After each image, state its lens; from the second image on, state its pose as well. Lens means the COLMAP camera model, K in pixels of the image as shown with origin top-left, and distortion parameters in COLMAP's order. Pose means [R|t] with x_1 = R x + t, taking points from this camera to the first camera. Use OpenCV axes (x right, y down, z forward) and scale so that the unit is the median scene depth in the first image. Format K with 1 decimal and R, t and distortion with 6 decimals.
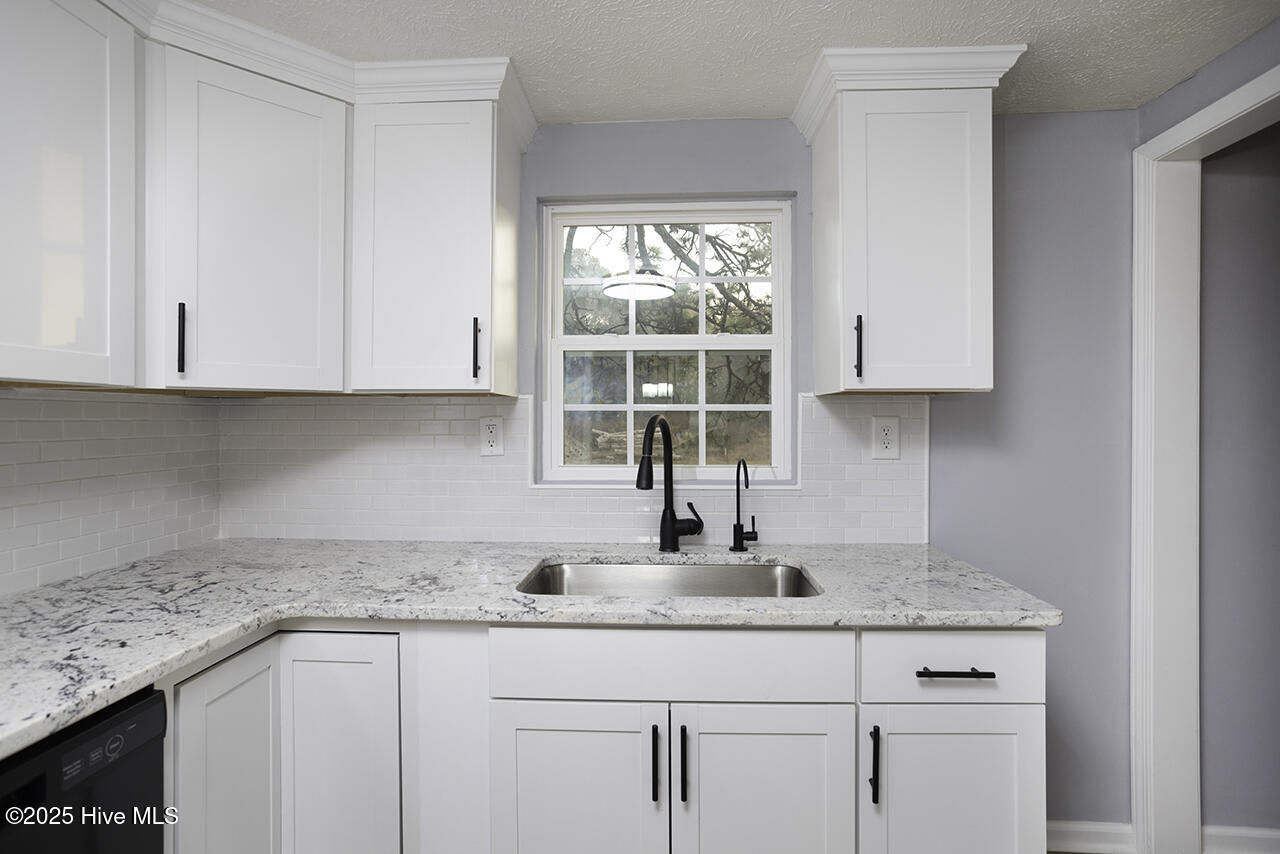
lens RADIAL K [[617.3, 0, 644.0], [0, 617.3, 419.0], [0, 0, 1]] dist [-0.042074, 0.022349]
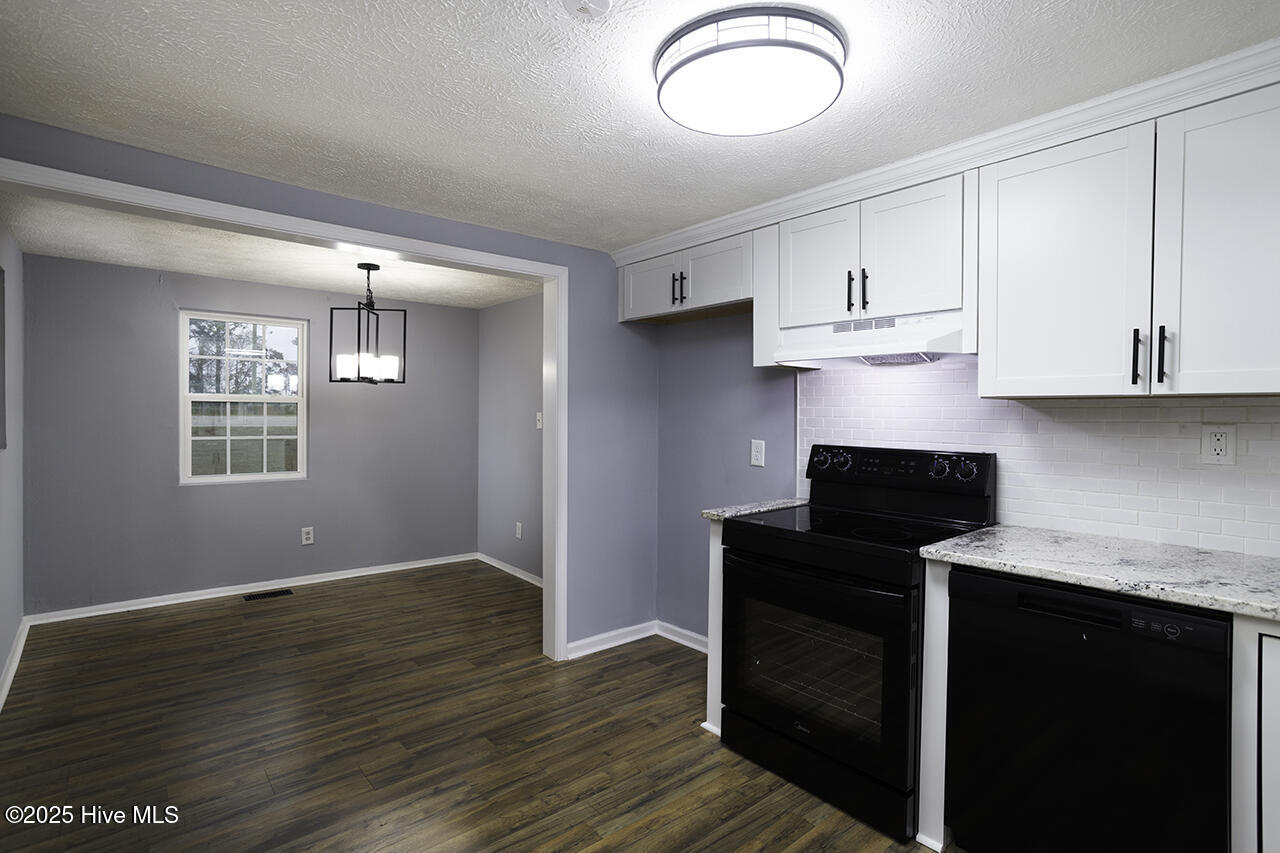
lens RADIAL K [[617.3, 0, 640.2], [0, 617.3, 425.5], [0, 0, 1]] dist [-0.042074, 0.022349]
pose [[-0.719587, 0.006147, -0.694375, 0.706871], [-0.008344, 0.999812, 0.017498, -0.002107], [0.694352, 0.018385, -0.719401, 0.691360]]
